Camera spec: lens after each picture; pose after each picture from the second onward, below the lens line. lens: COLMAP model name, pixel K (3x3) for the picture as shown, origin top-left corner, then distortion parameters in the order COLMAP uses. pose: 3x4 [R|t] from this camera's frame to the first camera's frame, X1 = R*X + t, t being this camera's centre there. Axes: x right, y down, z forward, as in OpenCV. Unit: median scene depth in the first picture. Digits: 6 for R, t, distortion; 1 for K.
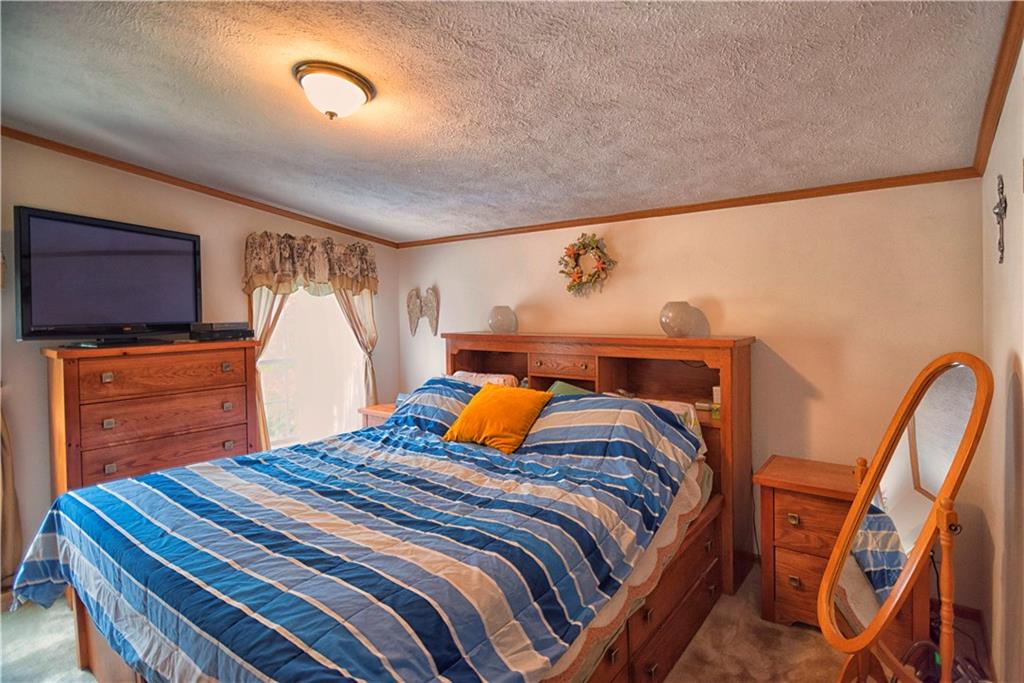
lens RADIAL K [[521.6, 0, 512.2], [0, 521.6, 321.7], [0, 0, 1]] dist [-0.005951, -0.000717]
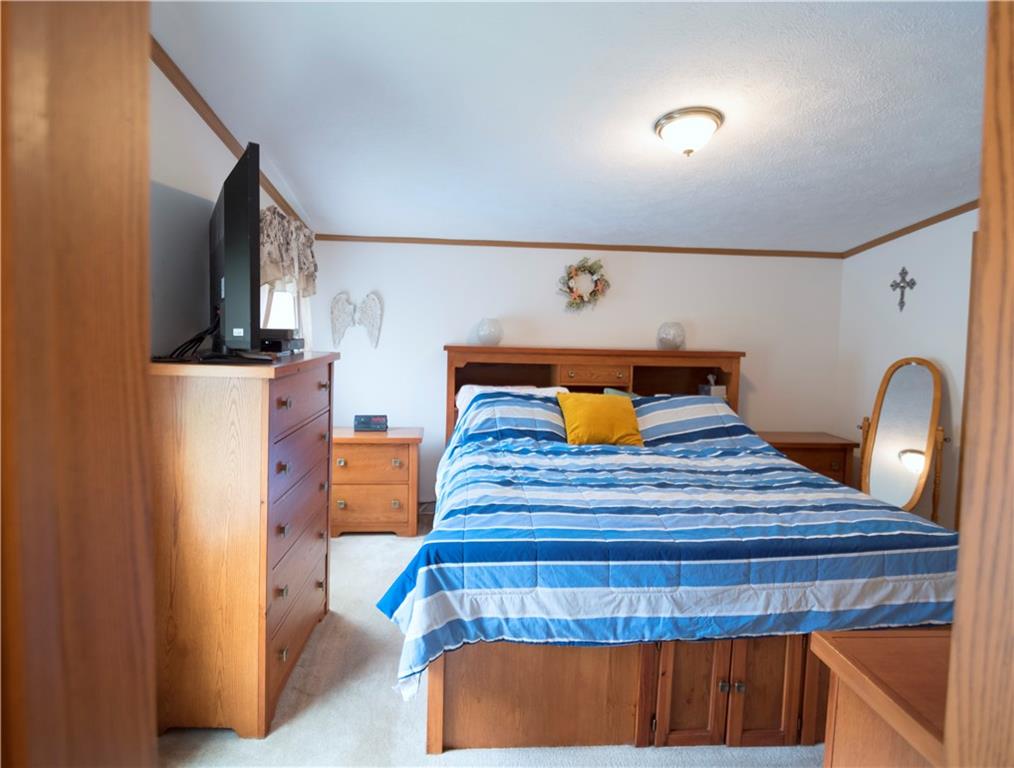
lens RADIAL K [[582.2, 0, 507.0], [0, 582.2, 384.0], [0, 0, 1]] dist [-0.000364, -0.000363]
pose [[0.750157, -0.037288, 0.660208, -0.823962], [-0.021019, 0.996560, 0.080168, 0.004921], [-0.660926, -0.074015, 0.746792, 0.159713]]
